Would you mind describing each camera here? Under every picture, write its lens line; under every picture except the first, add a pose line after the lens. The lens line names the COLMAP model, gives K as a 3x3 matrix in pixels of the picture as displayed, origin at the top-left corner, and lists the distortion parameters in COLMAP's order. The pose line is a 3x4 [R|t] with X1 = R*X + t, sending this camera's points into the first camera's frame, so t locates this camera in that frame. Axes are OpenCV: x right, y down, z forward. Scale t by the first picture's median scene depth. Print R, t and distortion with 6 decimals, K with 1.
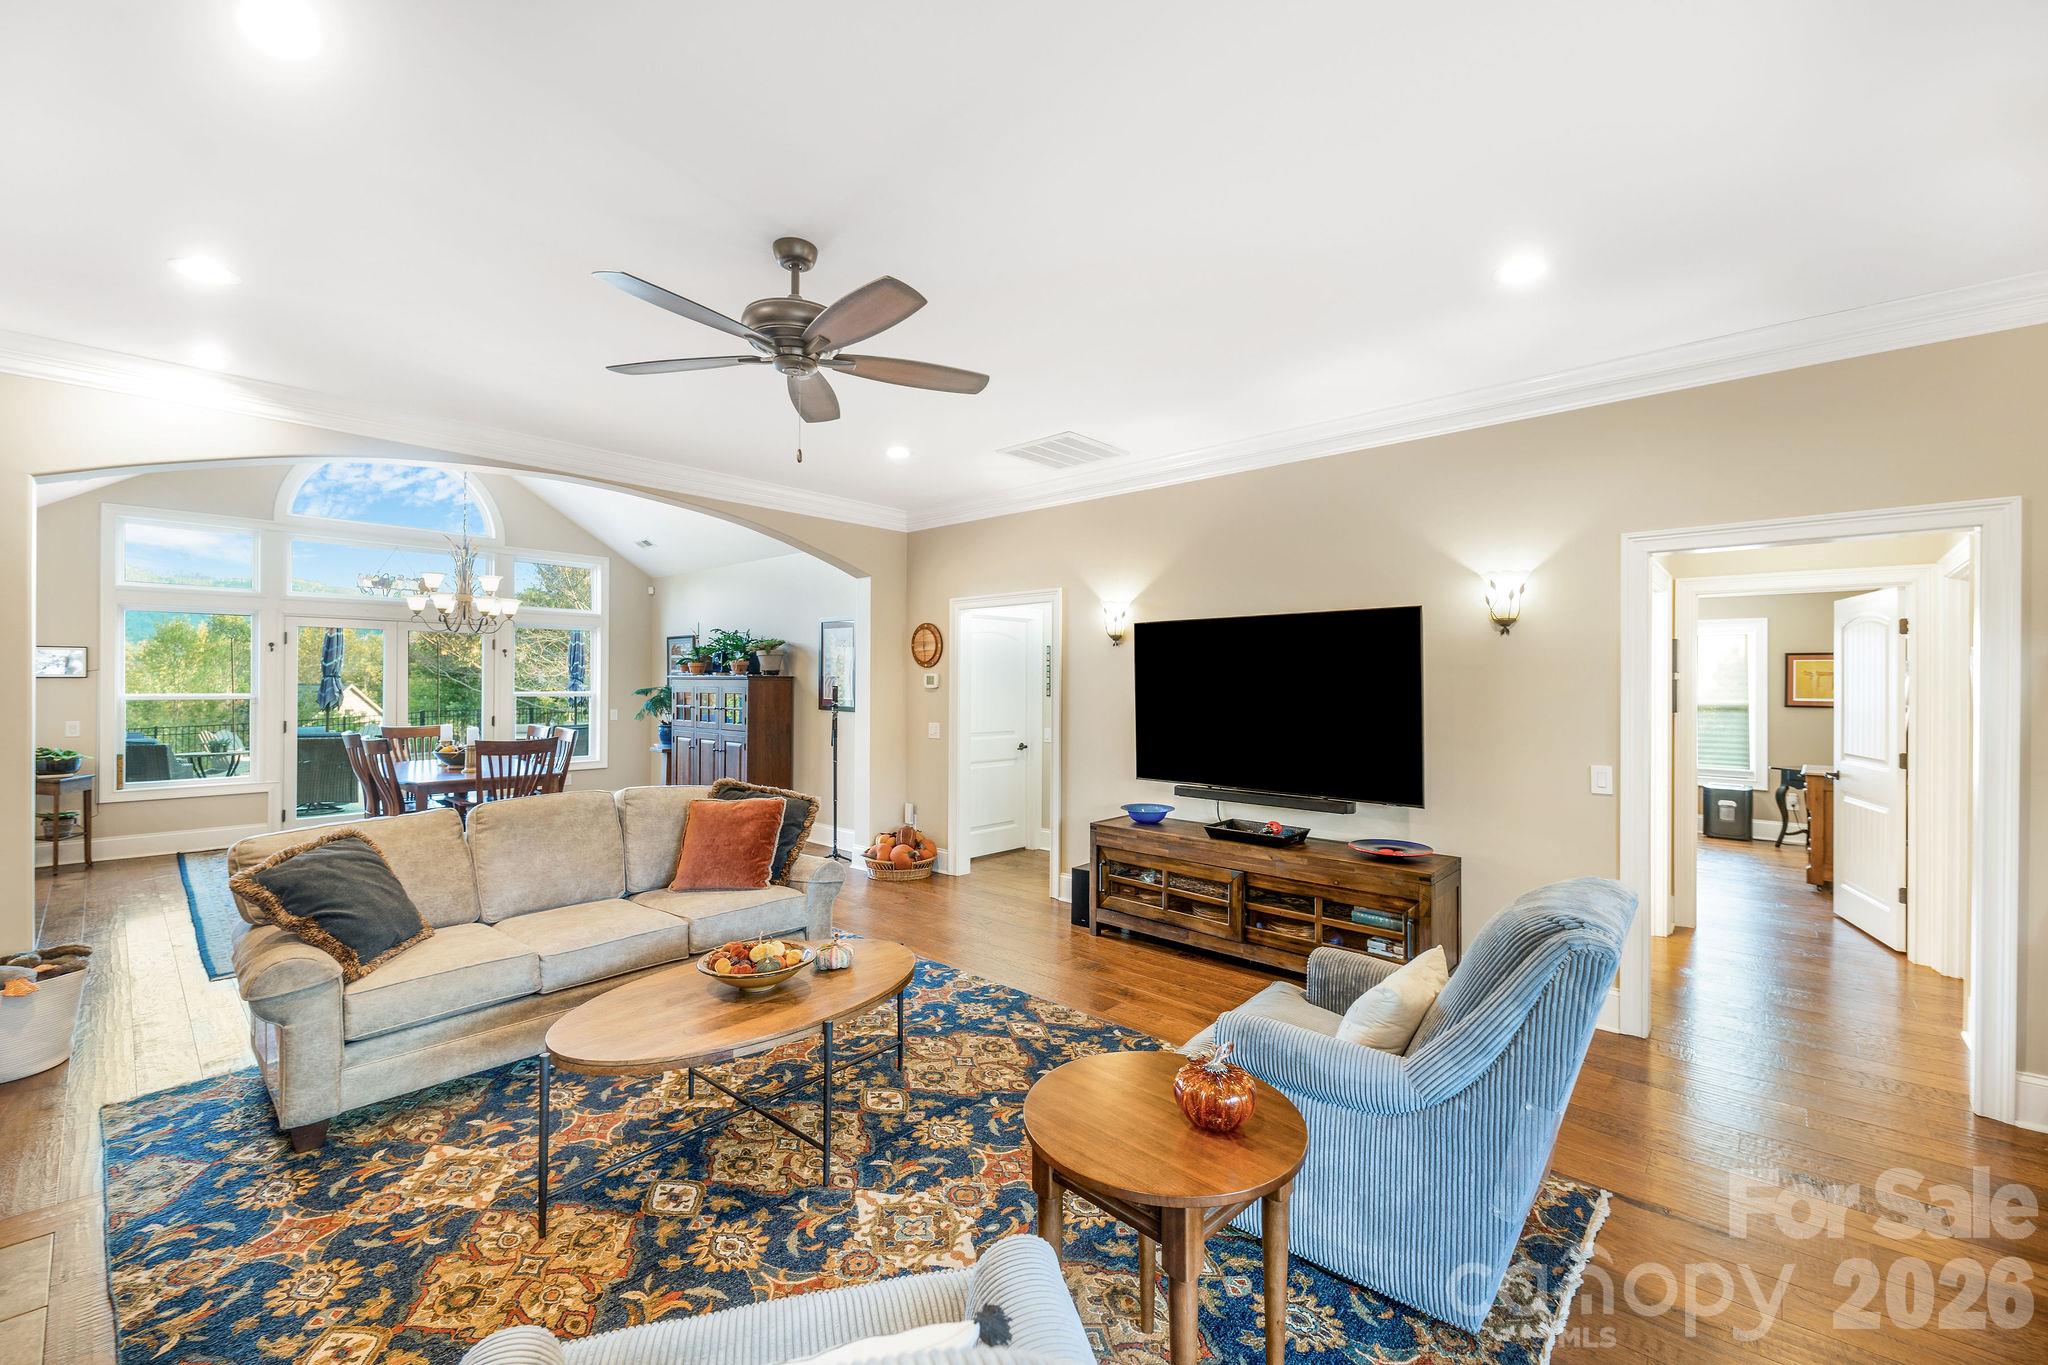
lens RADIAL K [[827.6, 0, 1032.0], [0, 827.6, 679.5], [0, 0, 1]] dist [0.002913, -0.004668]
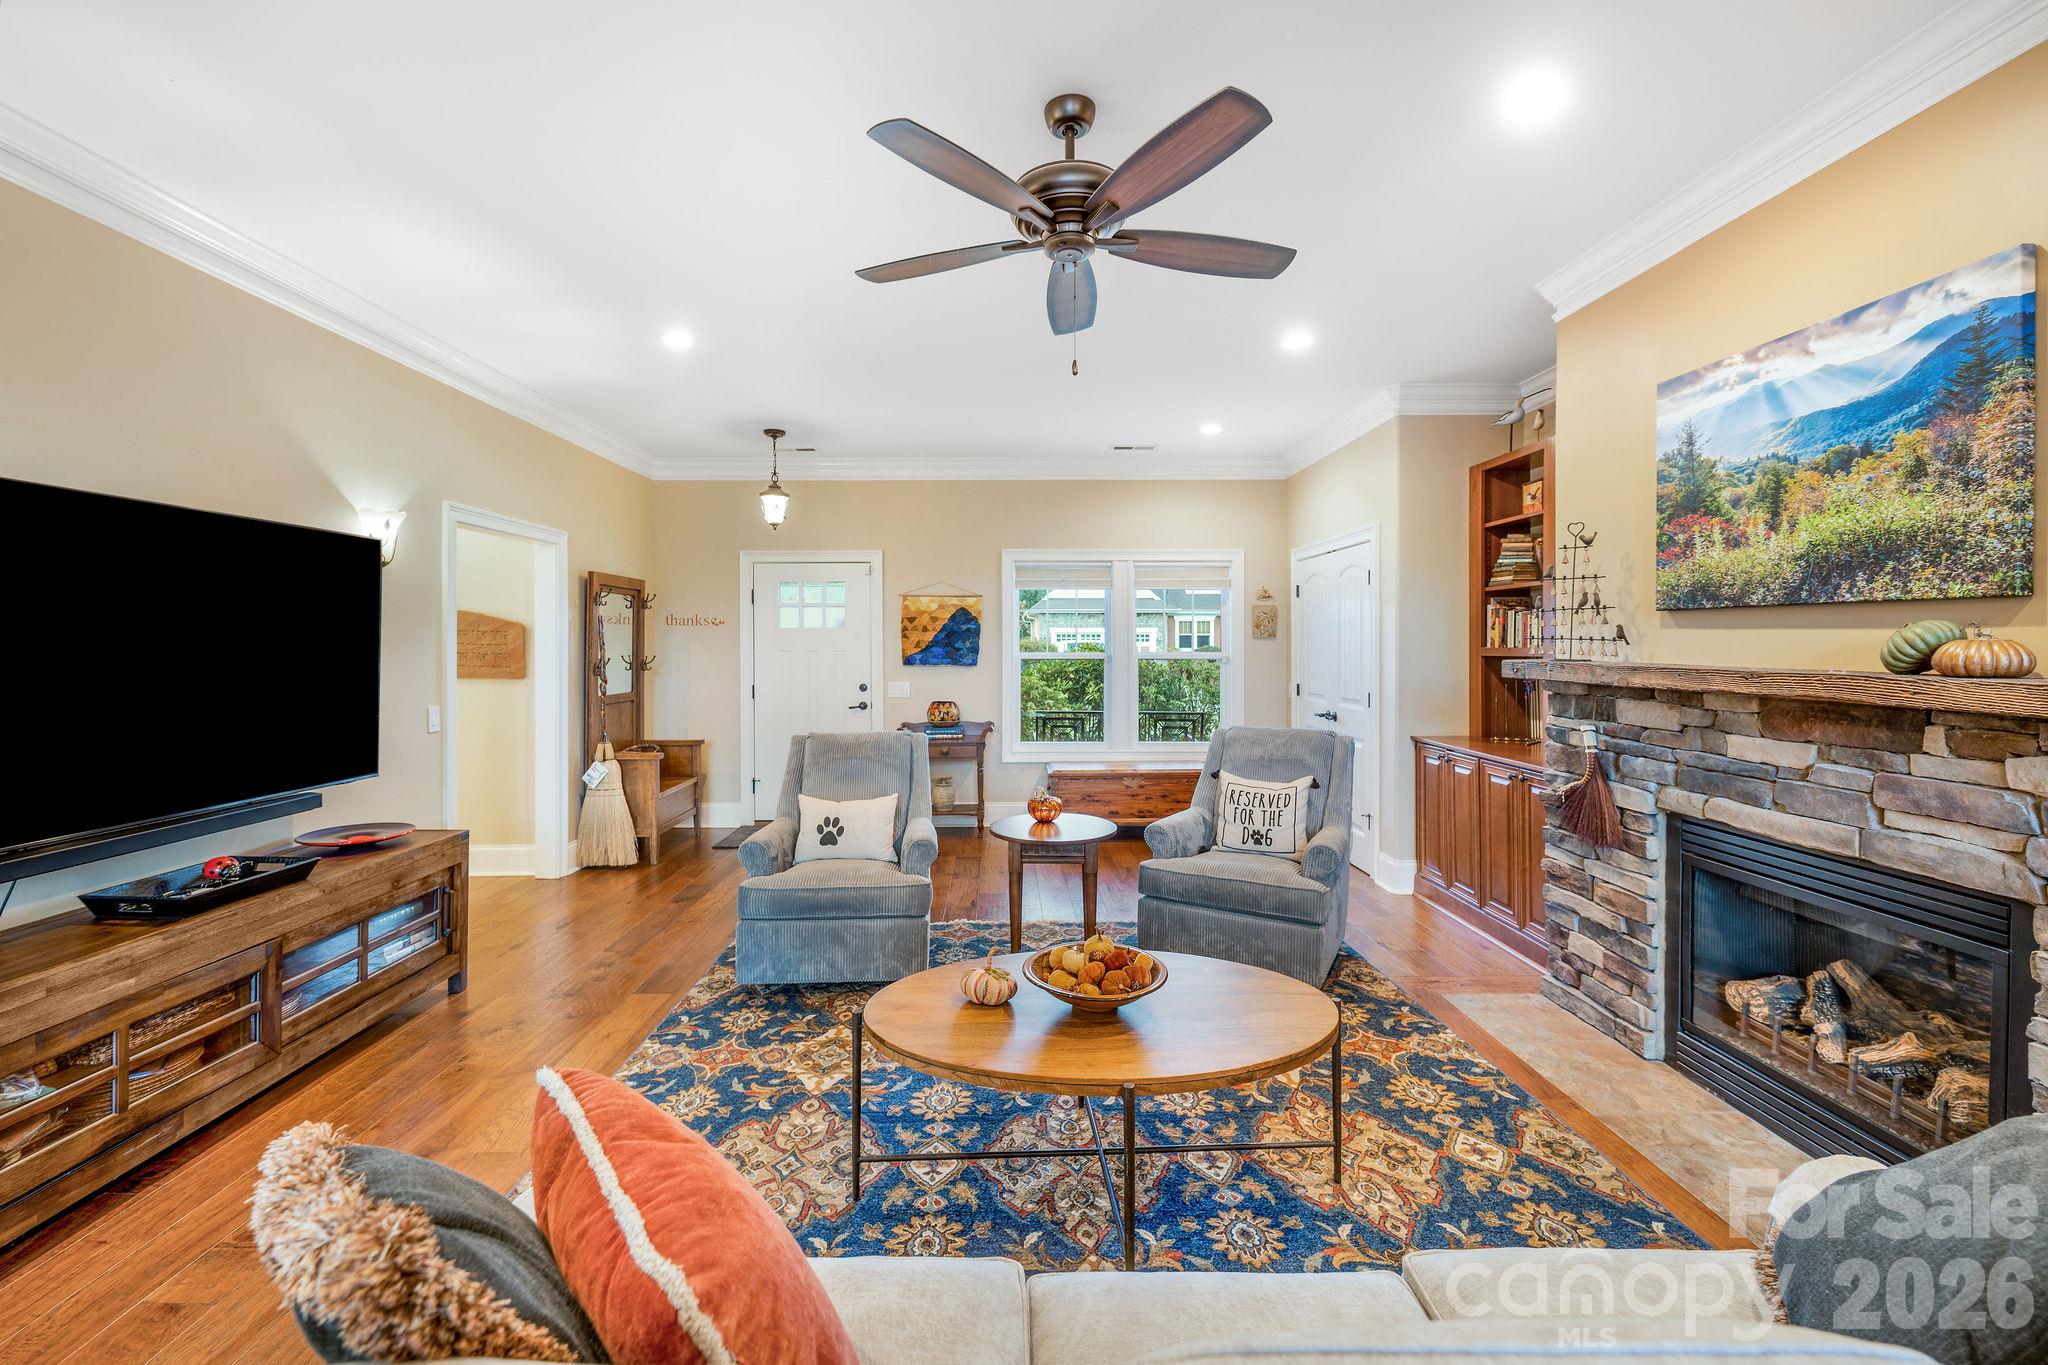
lens RADIAL K [[827.6, 0, 1009.7], [0, 827.6, 647.3], [0, 0, 1]] dist [0.002913, -0.004668]
pose [[-0.675447, -0.006014, 0.737384, -0.466929], [-0.003821, 0.999982, 0.004656, 0.014188], [-0.737399, 0.000327, -0.675457, 0.867186]]
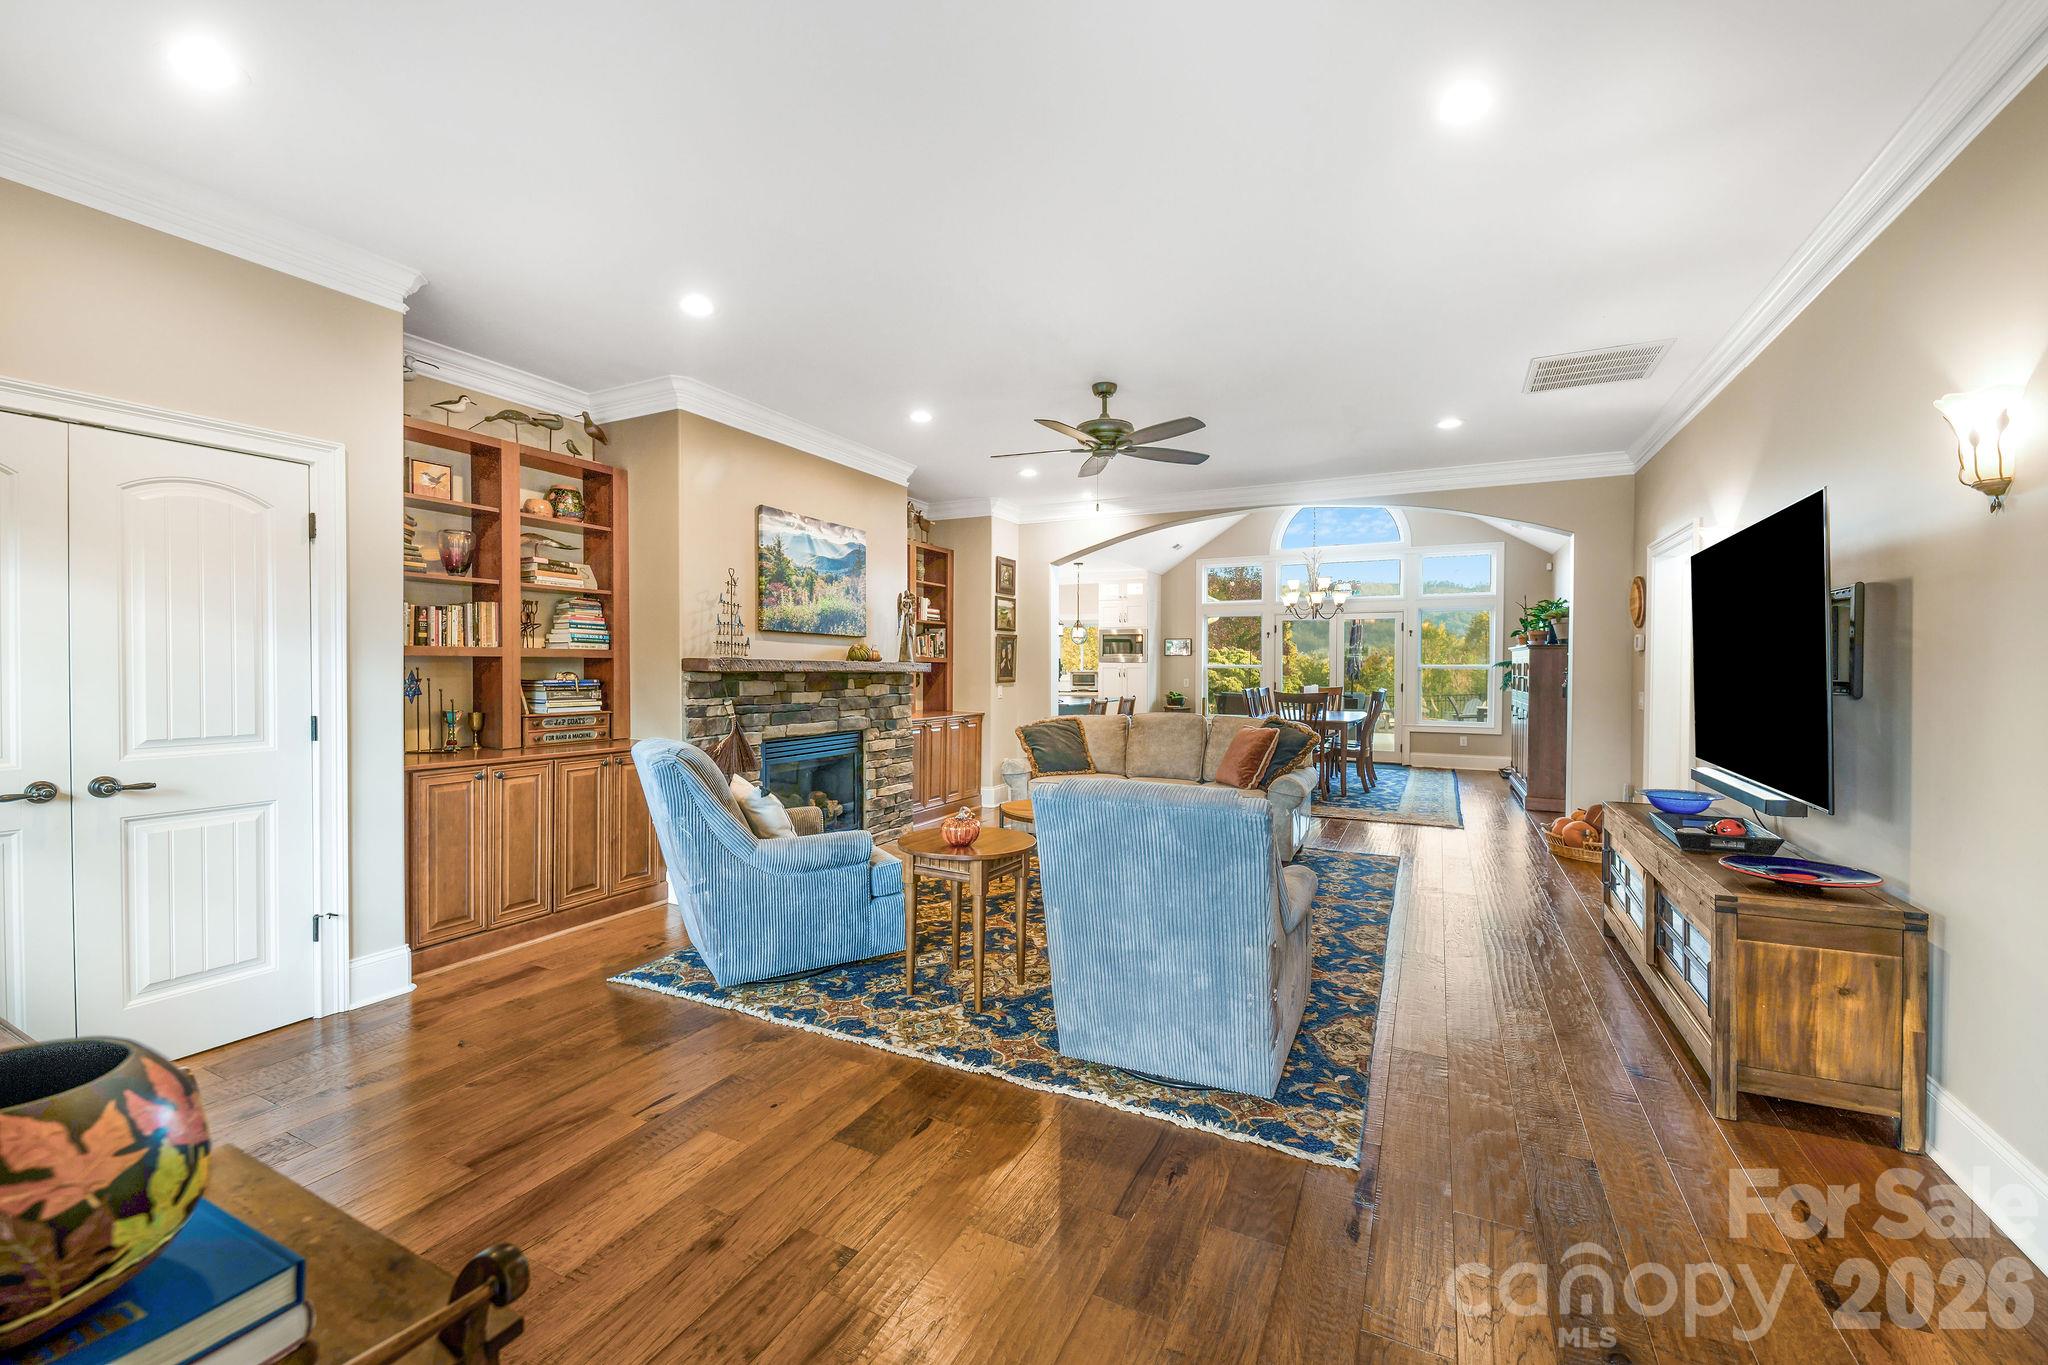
lens RADIAL K [[827.6, 0, 1022.8], [0, 827.6, 674.7], [0, 0, 1]] dist [0.002913, -0.004668]
pose [[0.263836, 0.007240, -0.964540, 0.719636], [-0.000259, 0.999972, 0.007435, 0.037196], [0.964568, -0.001712, 0.263830, 0.202013]]
